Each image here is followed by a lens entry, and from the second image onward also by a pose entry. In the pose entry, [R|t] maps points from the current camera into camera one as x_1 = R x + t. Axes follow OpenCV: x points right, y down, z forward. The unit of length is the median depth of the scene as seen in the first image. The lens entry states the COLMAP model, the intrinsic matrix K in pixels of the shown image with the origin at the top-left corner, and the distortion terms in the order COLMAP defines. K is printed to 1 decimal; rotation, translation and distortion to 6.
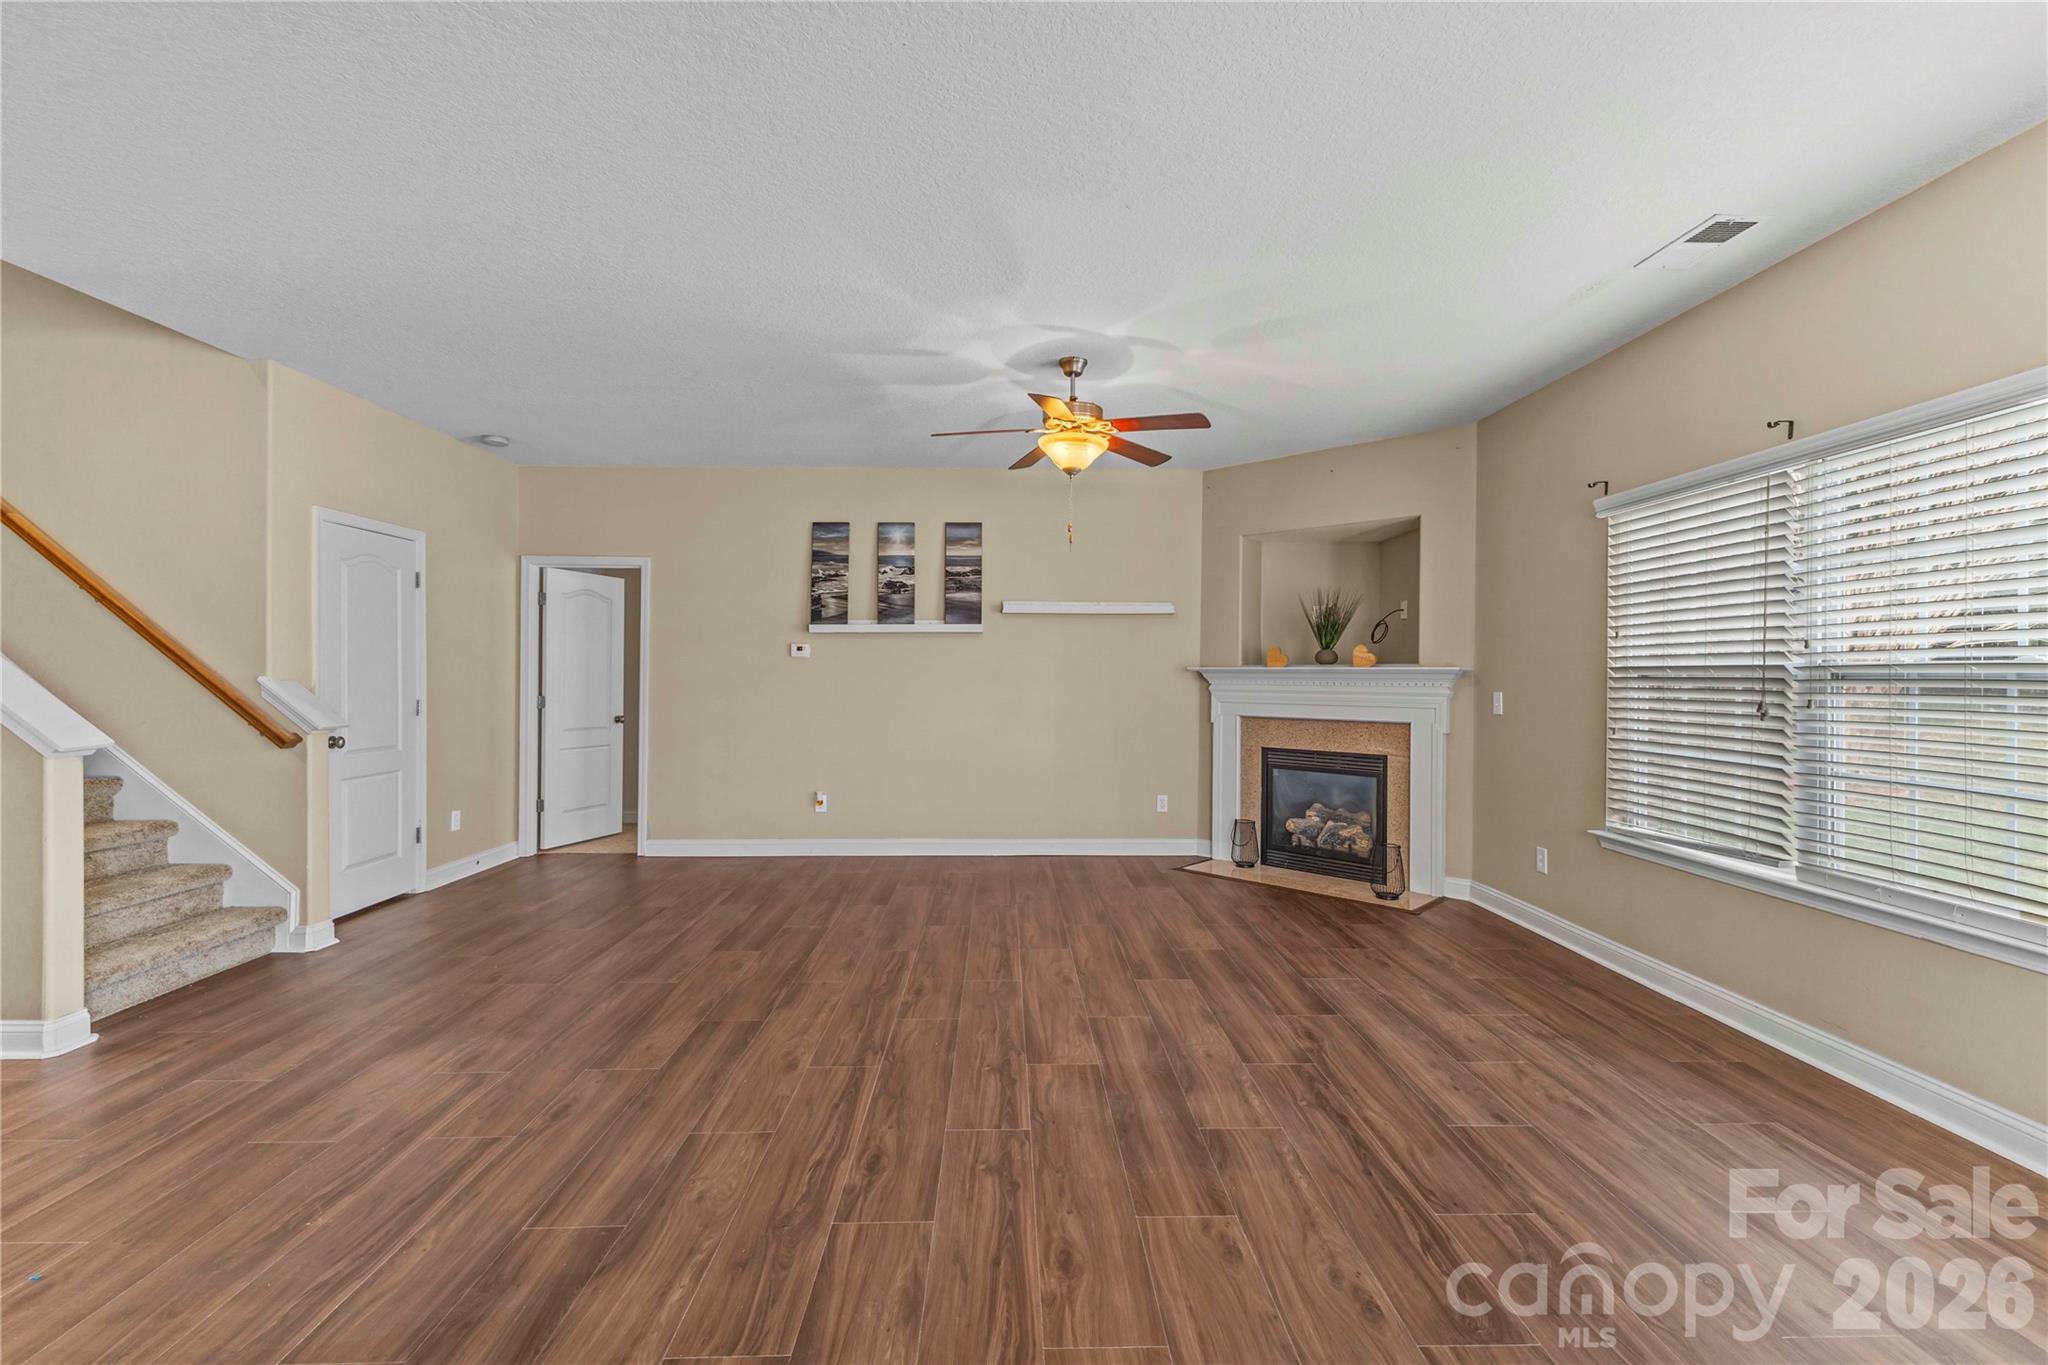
lens RADIAL K [[886.3, 0, 1042.1], [0, 886.3, 667.2], [0, 0, 1]] dist [0.015252, -0.004243]
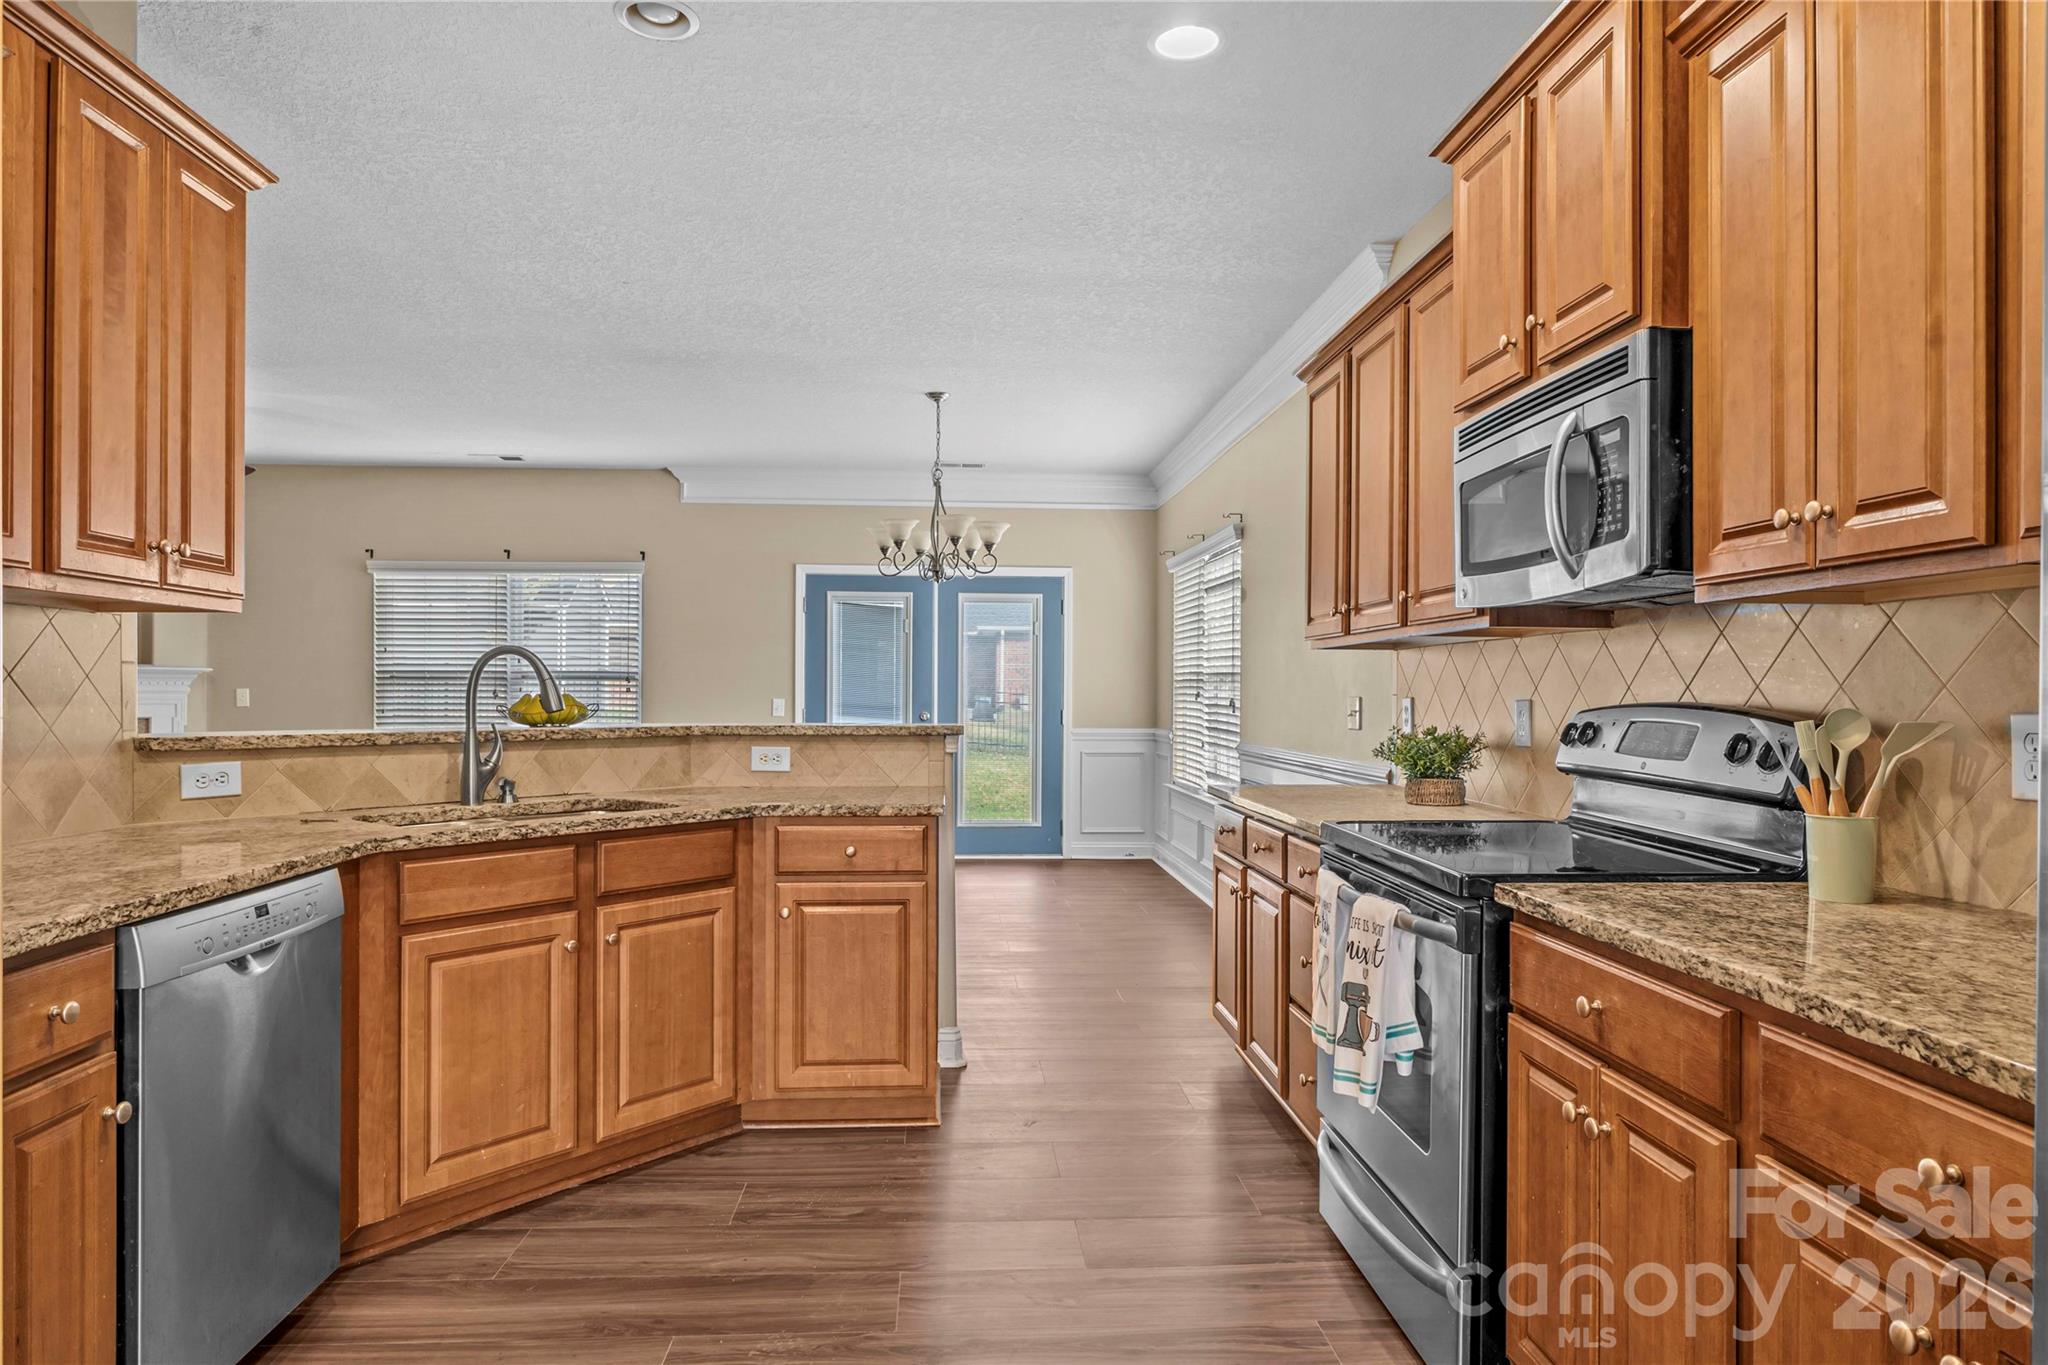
lens RADIAL K [[1234.5, 0, 1030.4], [0, 1234.5, 691.9], [0, 0, 1]] dist [-0.001121, -0.004681]
pose [[-0.033986, 0.000281, 0.999422, -1.060238], [-0.010596, 0.999944, -0.000641, 0.018267], [-0.999366, -0.010611, -0.033981, -0.046332]]
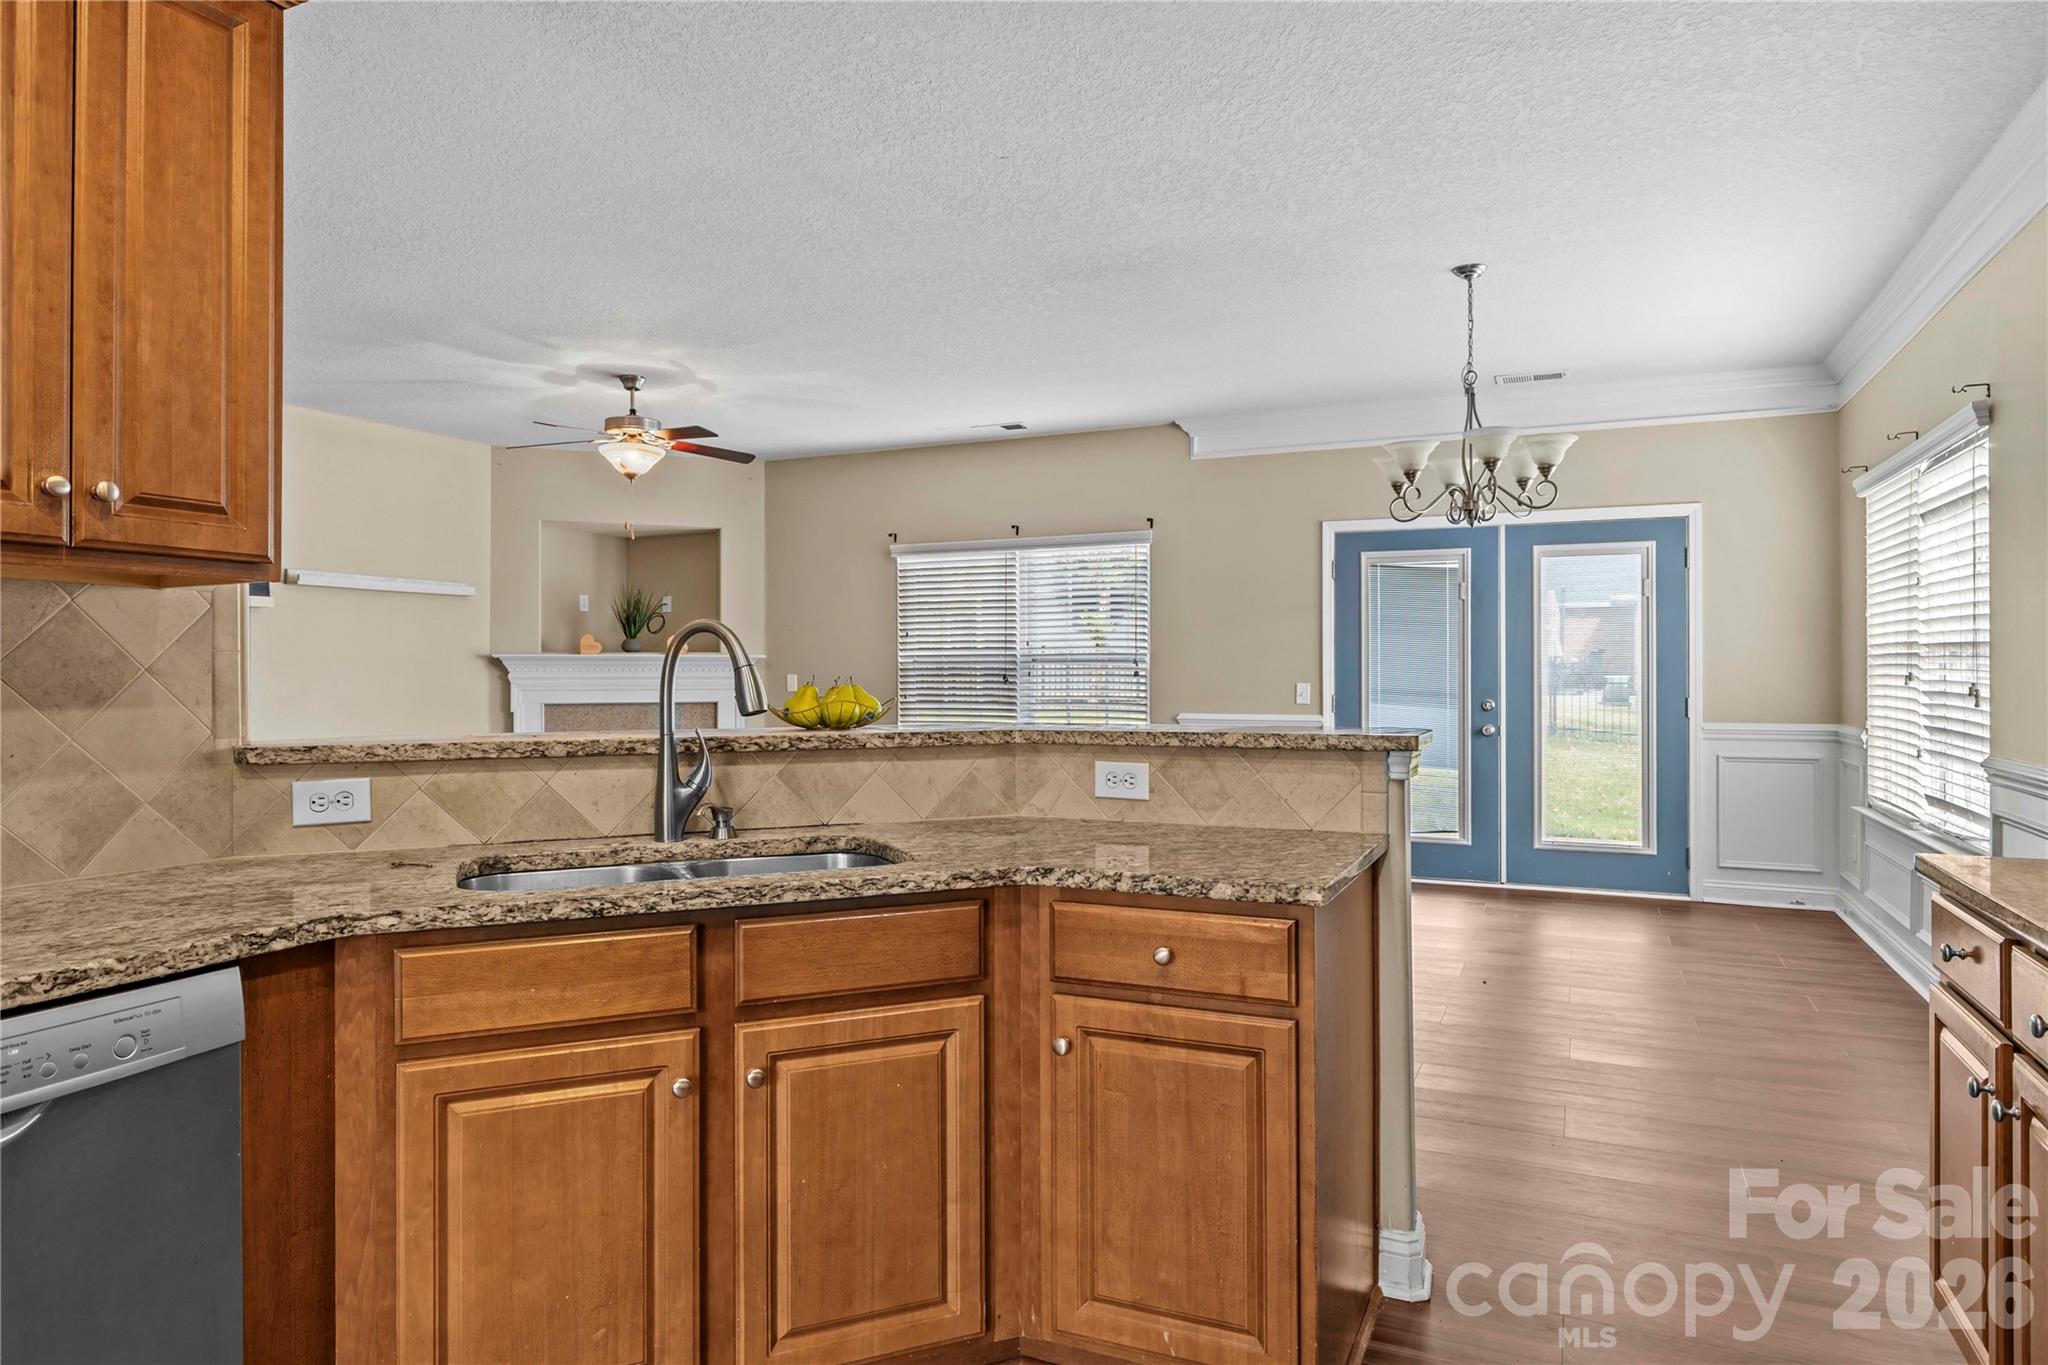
lens RADIAL K [[1234.5, 0, 1022.2], [0, 1234.5, 667.5], [0, 0, 1]] dist [-0.001121, -0.004681]
pose [[0.446954, 0.001964, 0.894555, -0.804917], [-0.002926, 0.999995, -0.000734, 0.014745], [-0.894552, -0.002289, 0.446957, -0.098417]]
